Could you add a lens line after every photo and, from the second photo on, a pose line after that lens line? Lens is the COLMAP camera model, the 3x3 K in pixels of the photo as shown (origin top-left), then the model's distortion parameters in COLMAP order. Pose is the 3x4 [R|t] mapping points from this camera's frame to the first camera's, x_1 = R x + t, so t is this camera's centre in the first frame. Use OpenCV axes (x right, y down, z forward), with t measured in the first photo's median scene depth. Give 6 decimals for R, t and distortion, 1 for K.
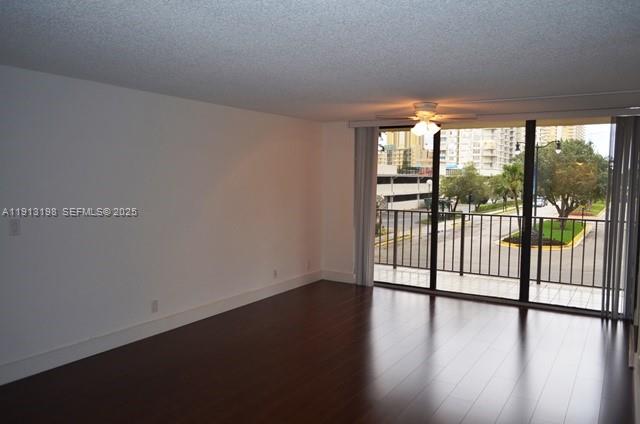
lens RADIAL K [[502.5, 0, 323.3], [0, 502.5, 215.7], [0, 0, 1]] dist [-0.013070, -0.003275]
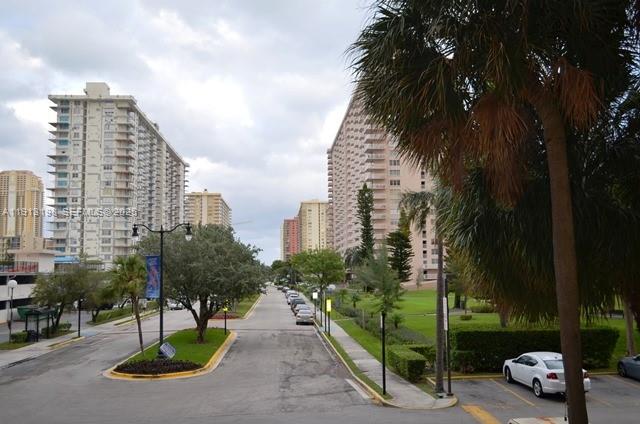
lens RADIAL K [[591.9, 0, 319.6], [0, 591.9, 212.7], [0, 0, 1]] dist [-0.018983, 0.000000]
pose [[0.815620, 0.039879, 0.577212, 0.102299], [0.063305, 0.985482, -0.157537, -0.012303], [-0.575115, 0.165031, 0.801254, 0.154619]]
